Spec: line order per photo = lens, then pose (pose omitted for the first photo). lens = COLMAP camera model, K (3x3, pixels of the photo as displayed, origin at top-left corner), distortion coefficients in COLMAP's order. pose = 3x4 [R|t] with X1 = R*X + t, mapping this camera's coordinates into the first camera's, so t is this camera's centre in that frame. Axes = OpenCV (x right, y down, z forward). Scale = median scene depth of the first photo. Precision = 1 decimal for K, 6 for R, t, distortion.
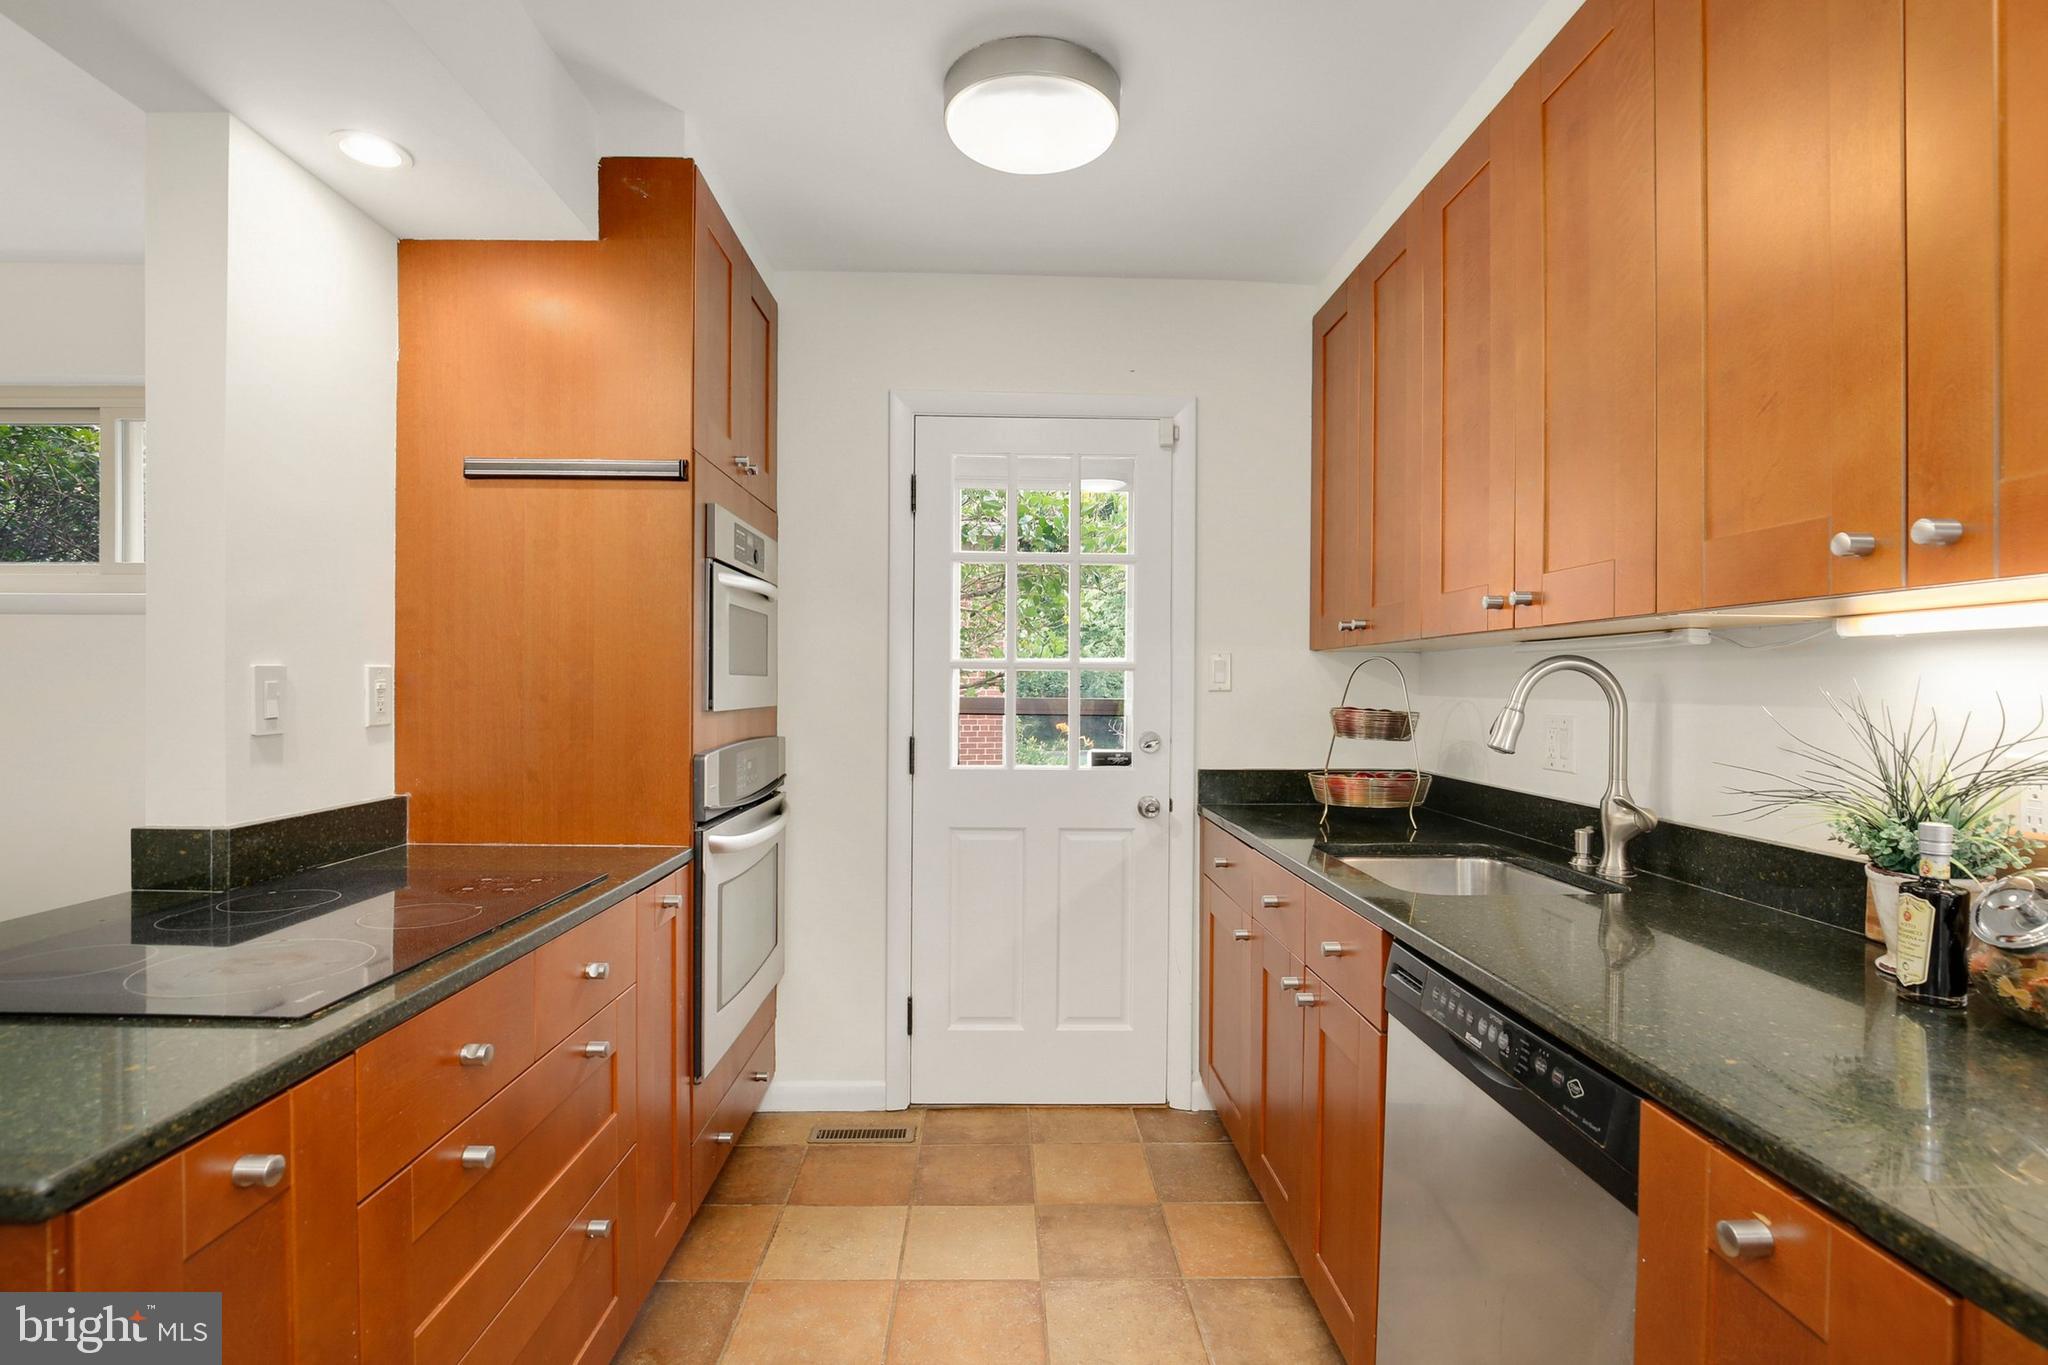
lens RADIAL K [[959.8, 0, 1012.4], [0, 959.8, 693.1], [0, 0, 1]] dist [-0.027976, 0.003270]
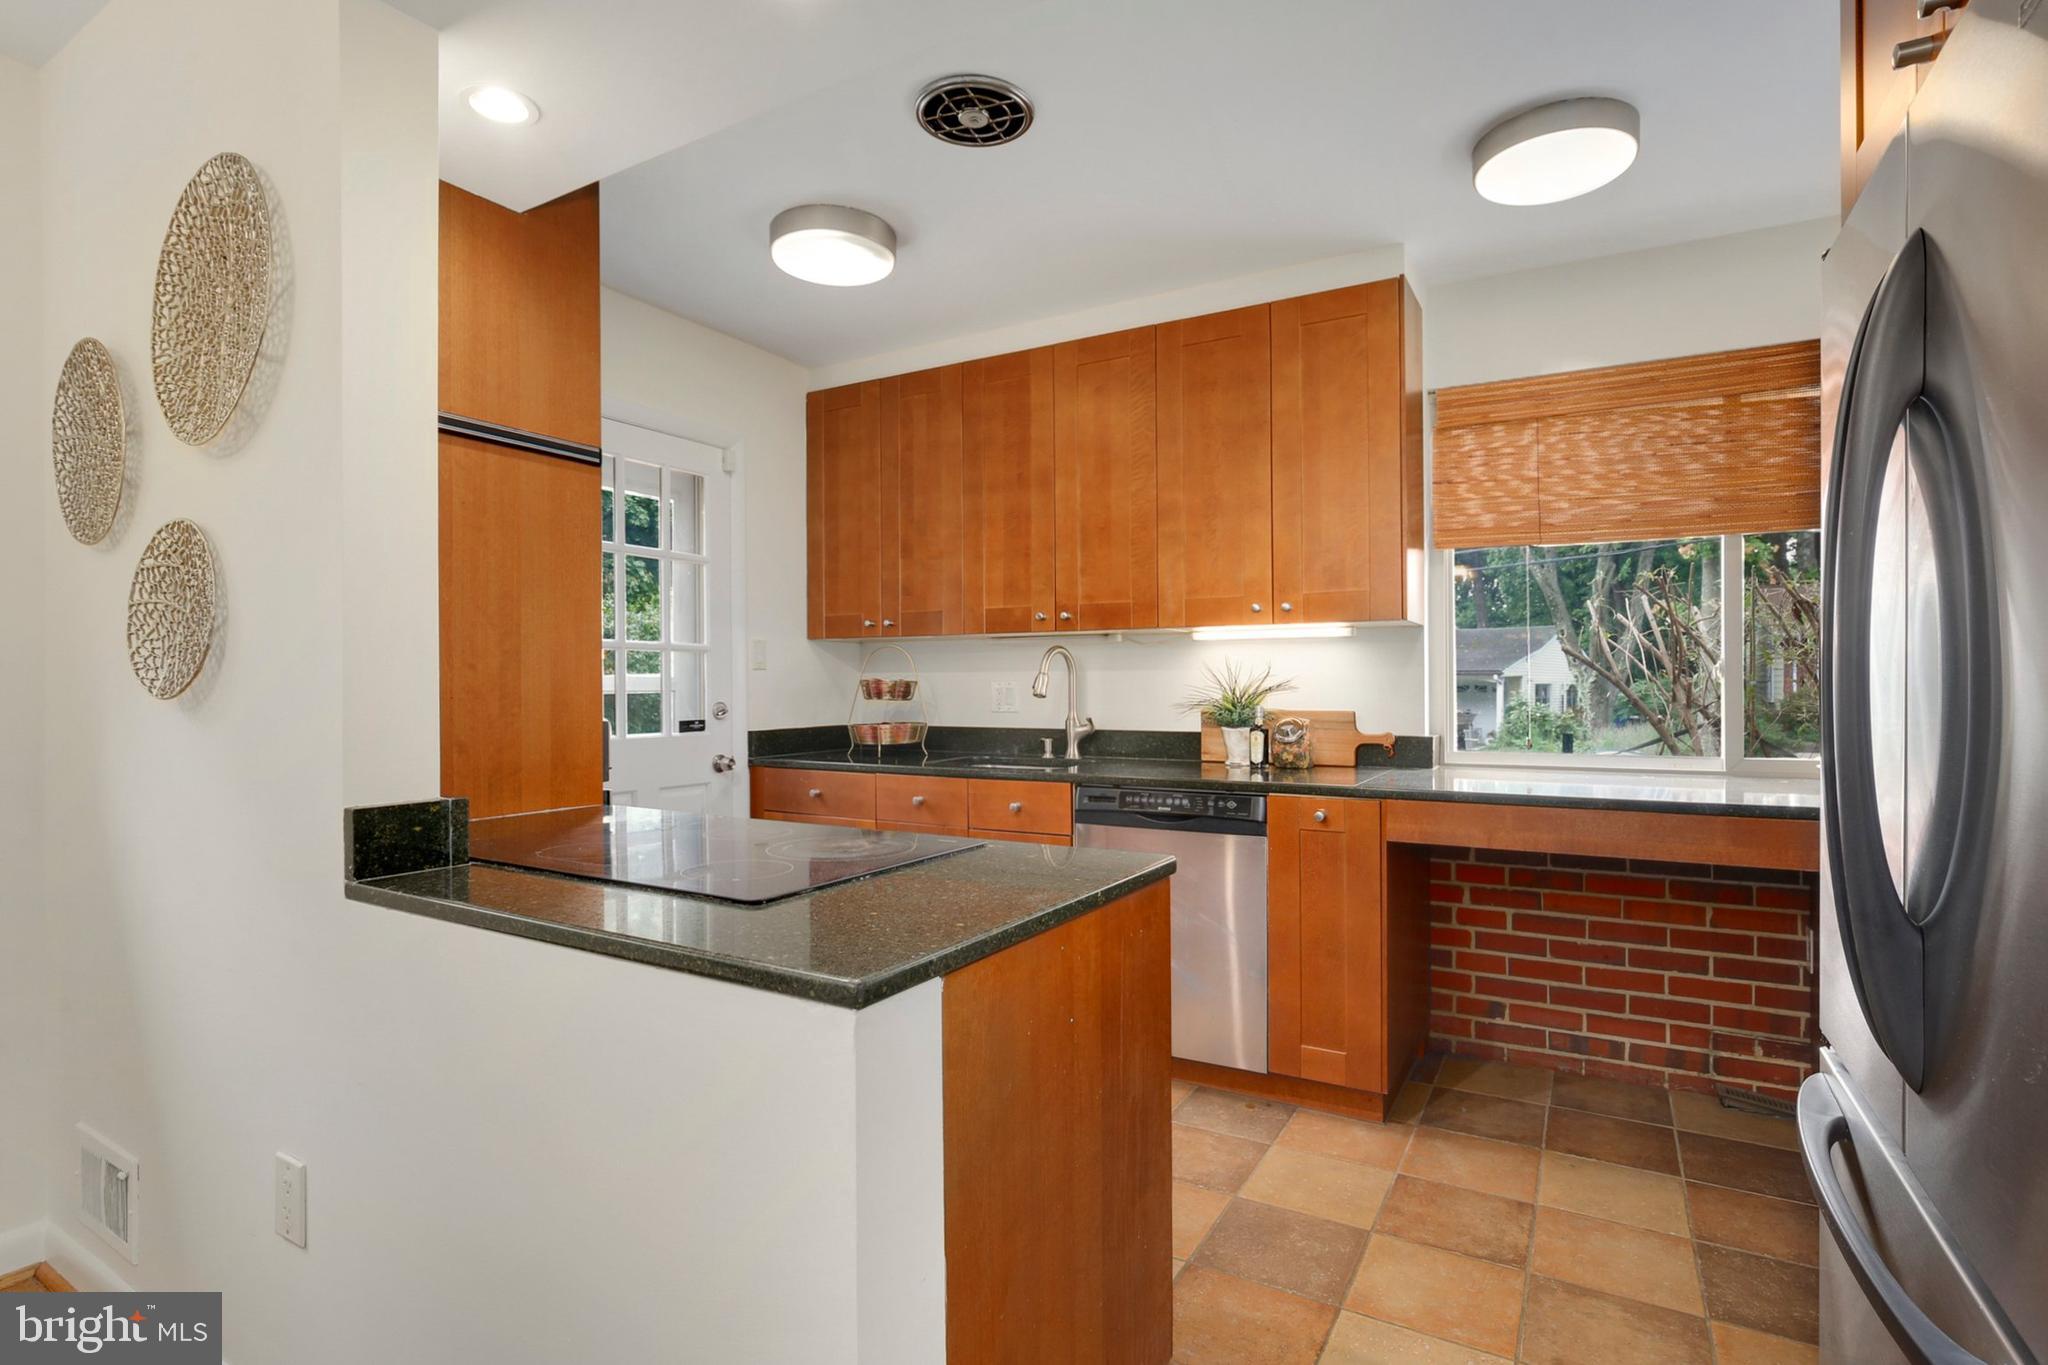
lens RADIAL K [[959.8, 0, 1040.9], [0, 959.8, 678.8], [0, 0, 1]] dist [-0.027976, 0.003270]
pose [[0.527432, -0.006554, 0.849572, -0.803897], [0.014095, 0.999900, -0.001037, 0.020939], [-0.849481, 0.012522, 0.527471, 0.004993]]
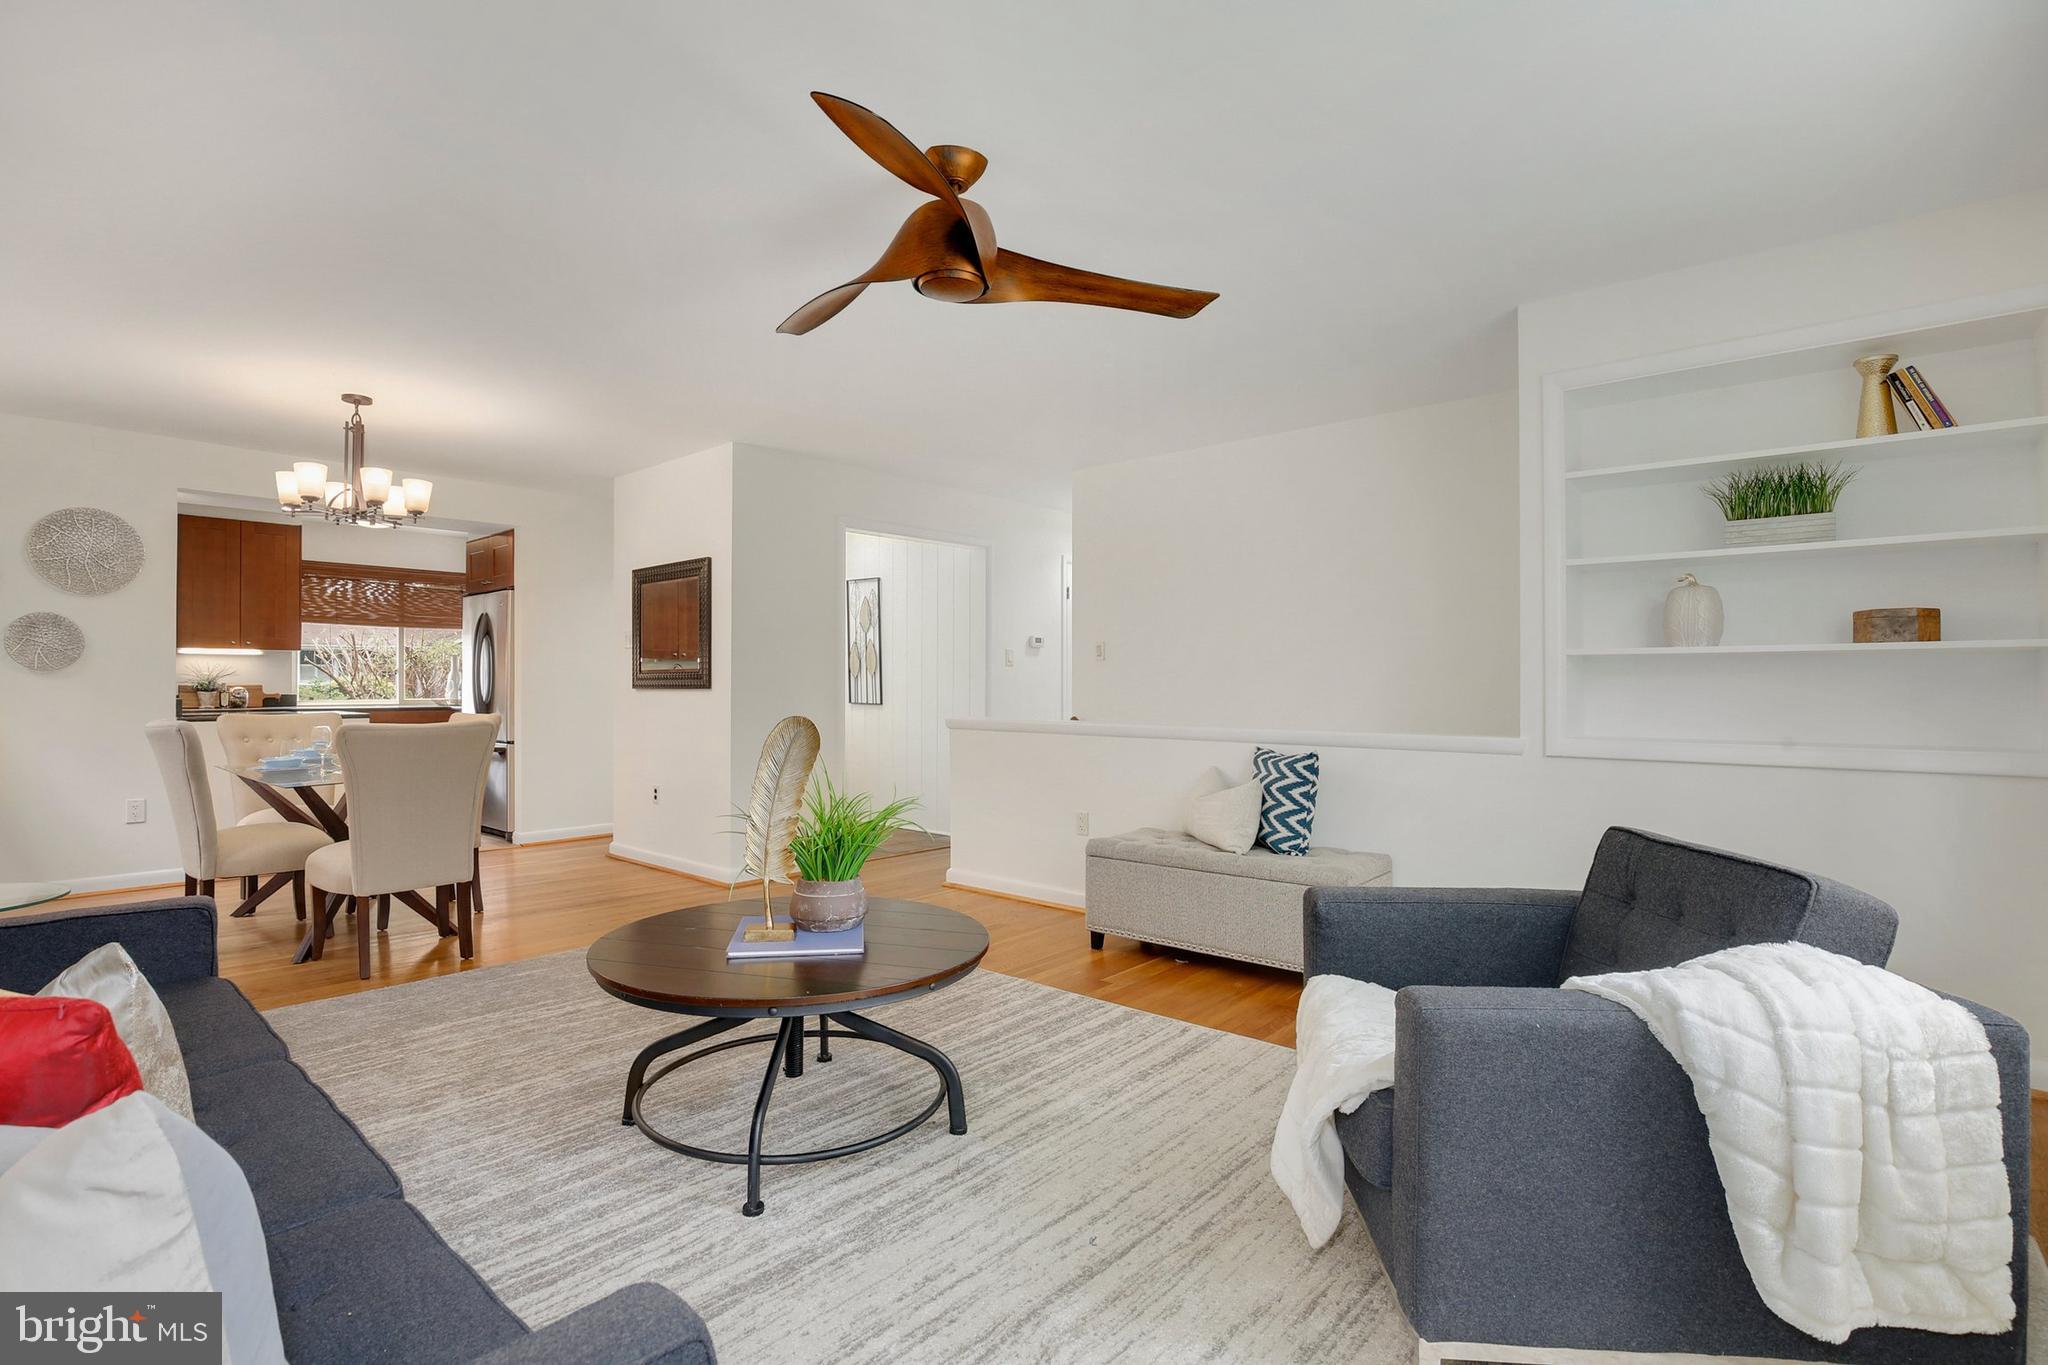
lens RADIAL K [[959.8, 0, 990.0], [0, 959.8, 685.7], [0, 0, 1]] dist [-0.027976, 0.003270]
pose [[-0.731459, -0.005542, 0.681863, -3.444024], [0.002954, 0.999932, 0.011296, 0.043103], [-0.681879, 0.010276, -0.731393, 0.988442]]
